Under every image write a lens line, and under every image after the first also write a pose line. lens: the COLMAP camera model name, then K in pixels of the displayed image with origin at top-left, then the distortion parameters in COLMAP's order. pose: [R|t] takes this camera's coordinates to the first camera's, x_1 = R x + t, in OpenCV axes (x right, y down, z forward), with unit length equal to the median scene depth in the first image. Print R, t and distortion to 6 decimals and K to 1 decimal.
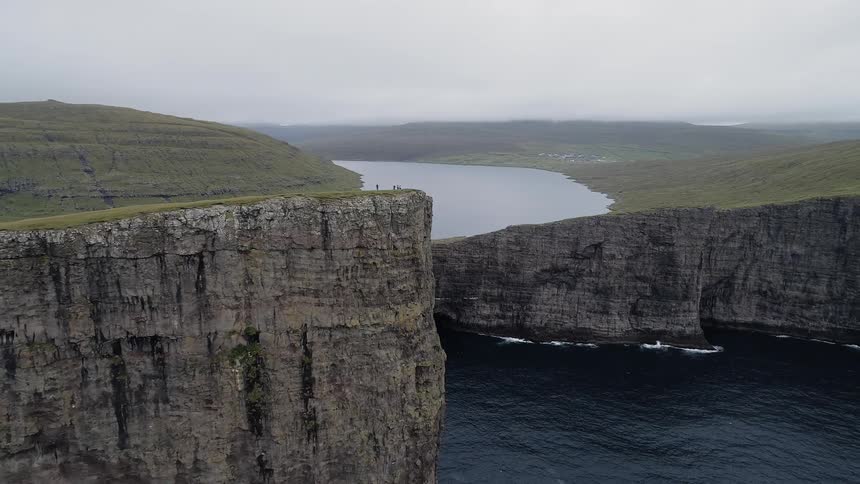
lens RADIAL K [[599.0, 0, 428.9], [0, 599.0, 244.1], [0, 0, 1]] dist [-0.006080, 0.002856]
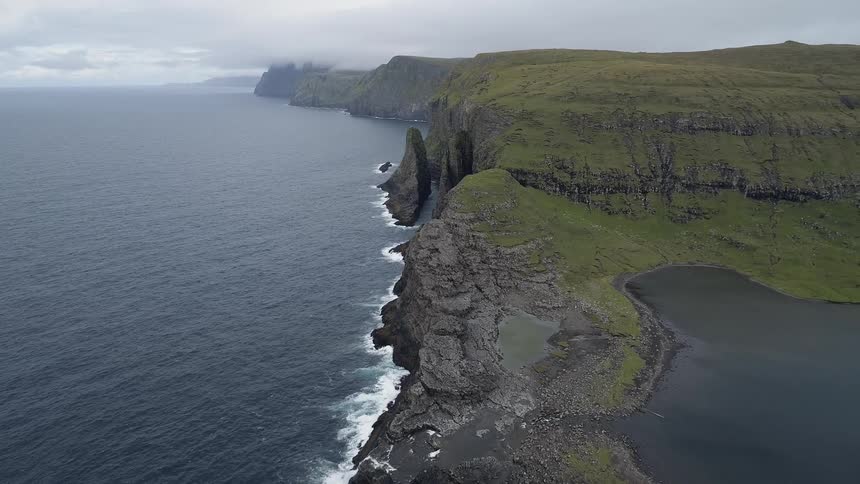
lens RADIAL K [[599.0, 0, 428.9], [0, 599.0, 244.1], [0, 0, 1]] dist [-0.006080, 0.002856]
pose [[0.605498, 0.206251, -0.768656, -2.727025], [-0.127393, 0.978499, 0.162205, -0.535950], [0.785584, -0.000293, 0.618754, 1.688221]]
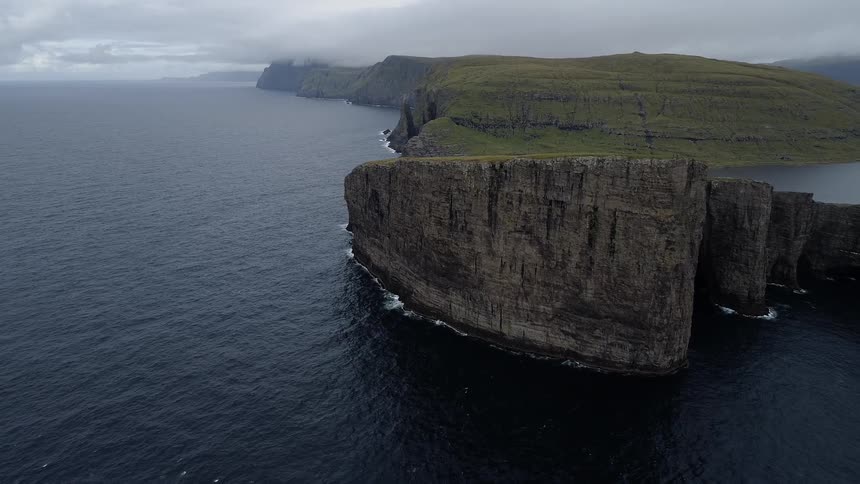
lens RADIAL K [[599.0, 0, 428.9], [0, 599.0, 244.1], [0, 0, 1]] dist [-0.006080, 0.002856]
pose [[0.618138, 0.211586, -0.757058, 1.230498], [-0.130491, 0.977350, 0.166608, -0.031252], [0.775163, -0.004197, 0.631747, -1.163638]]
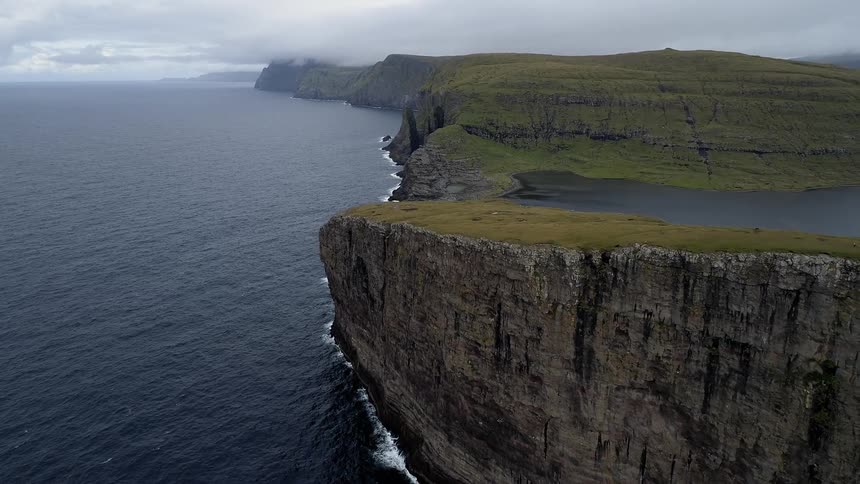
lens RADIAL K [[599.0, 0, 428.9], [0, 599.0, 244.1], [0, 0, 1]] dist [-0.006080, 0.002856]
pose [[0.615861, 0.210507, -0.759212, 0.056005], [-0.127946, 0.977575, 0.167265, -0.177324], [0.777397, -0.005873, 0.628983, -0.334634]]
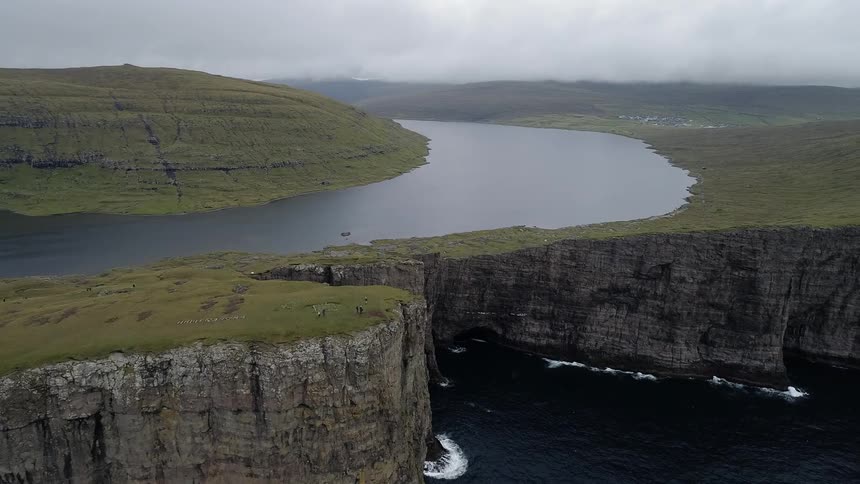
lens RADIAL K [[599.0, 0, 428.9], [0, 599.0, 244.1], [0, 0, 1]] dist [-0.006080, 0.002856]
pose [[0.992171, 0.038307, -0.118868, 0.127922], [-0.029456, 0.996722, 0.075347, -0.267873], [0.121365, -0.071255, 0.990047, 0.287372]]
